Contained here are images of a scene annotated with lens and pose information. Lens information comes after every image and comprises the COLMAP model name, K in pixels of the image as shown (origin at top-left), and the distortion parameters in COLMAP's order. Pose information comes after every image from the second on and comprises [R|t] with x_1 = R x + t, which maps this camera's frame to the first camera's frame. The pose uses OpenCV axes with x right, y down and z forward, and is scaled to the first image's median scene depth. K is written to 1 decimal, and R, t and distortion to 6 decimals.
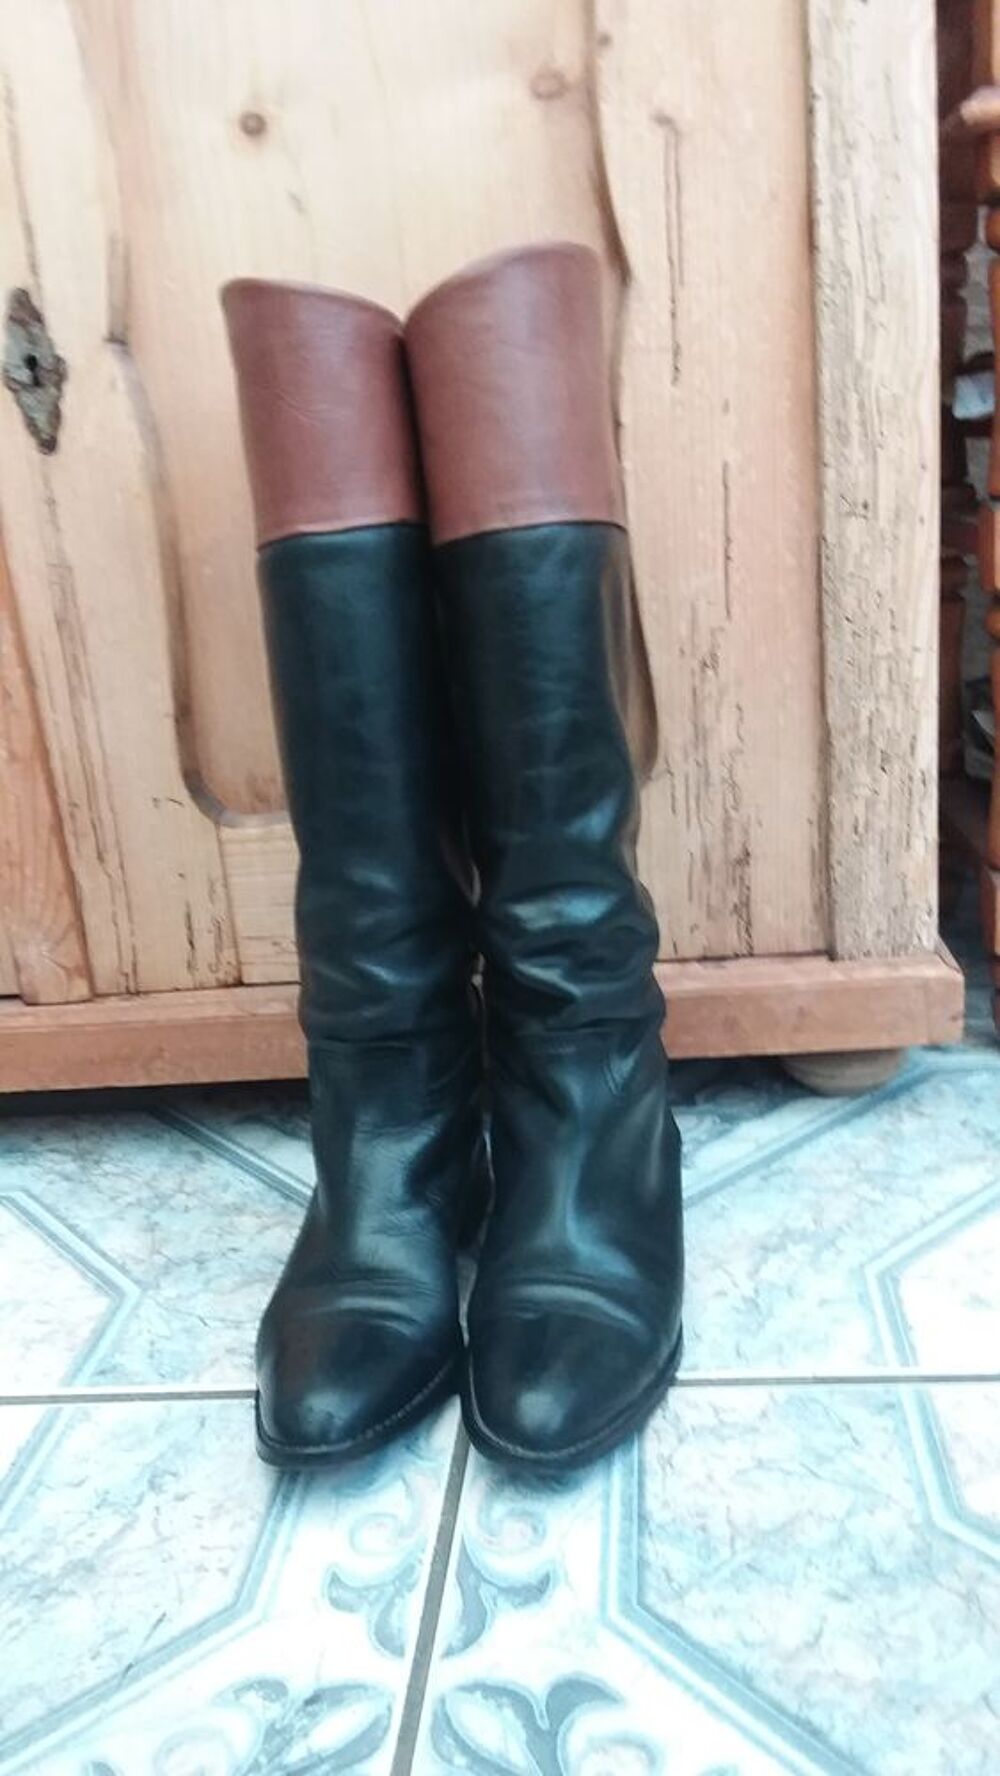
lens RADIAL K [[1434.0, 0, 490.8], [0, 1434.0, 922.0], [0, 0, 1]] dist [0.133975, -0.229781]
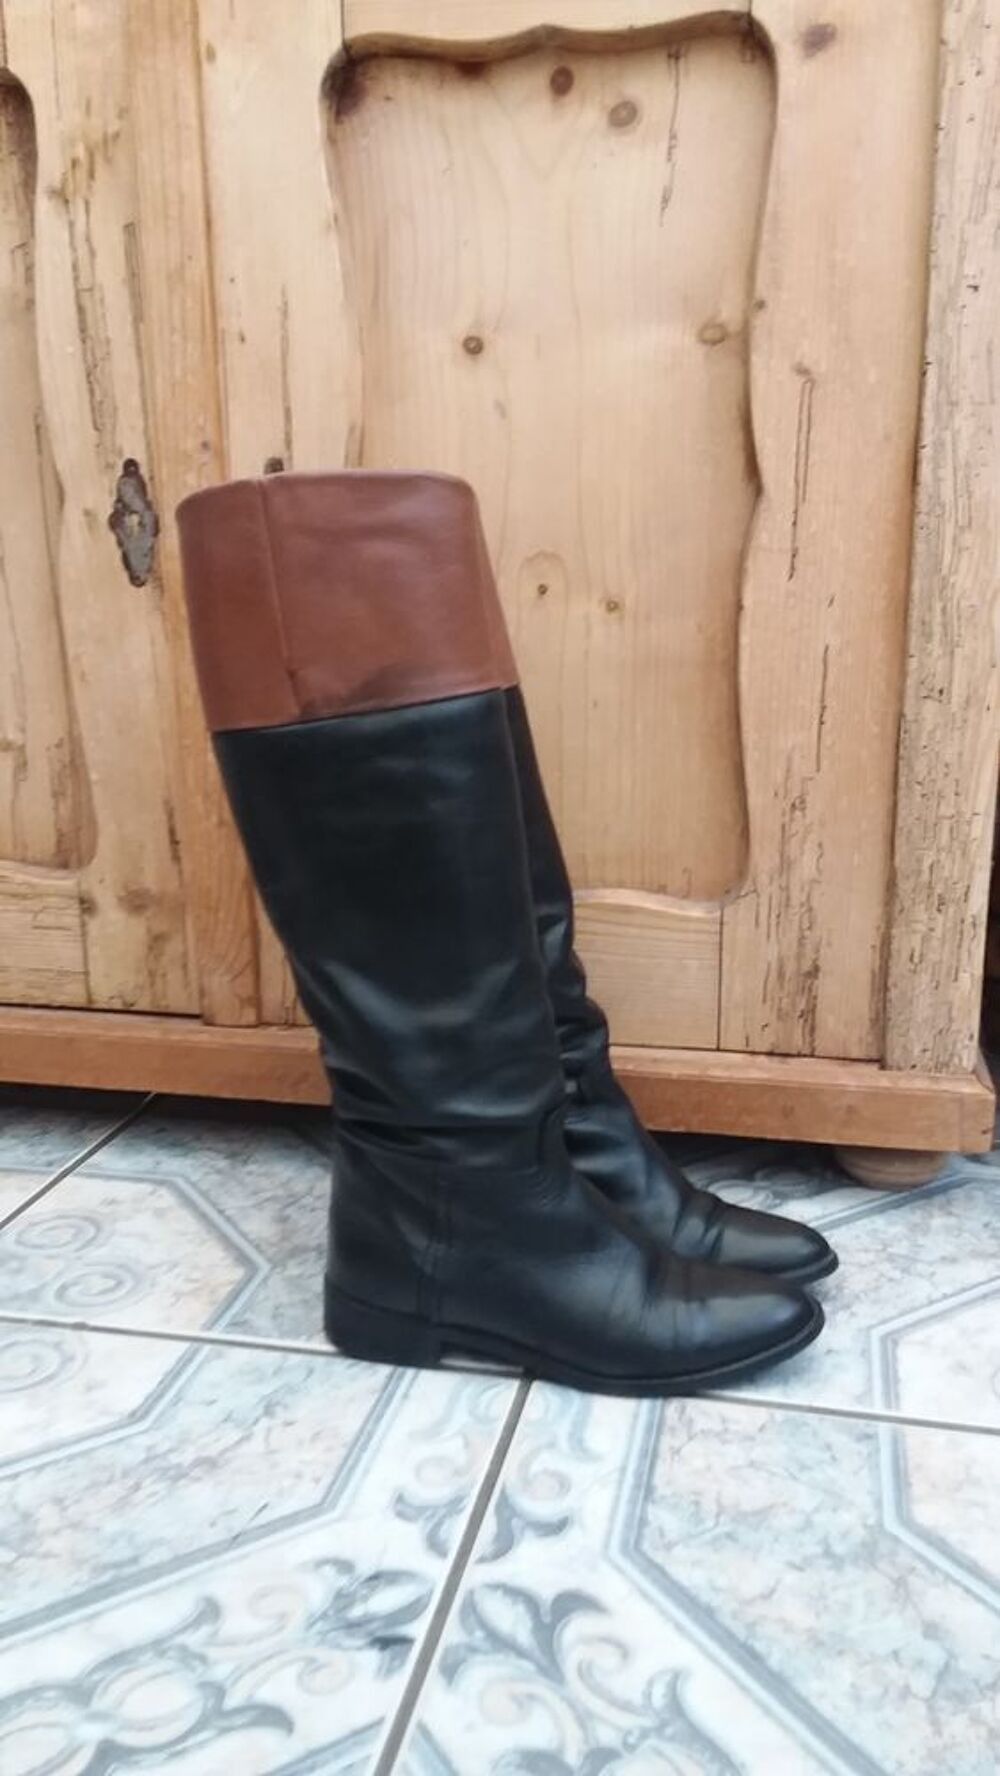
lens RADIAL K [[1434.0, 0, 490.8], [0, 1434.0, 922.0], [0, 0, 1]] dist [0.133975, -0.229781]
pose [[0.989006, 0.111435, -0.097206, 0.028704], [-0.116552, 0.991993, -0.048637, 0.003362], [0.091008, 0.059431, 0.994075, -0.212785]]
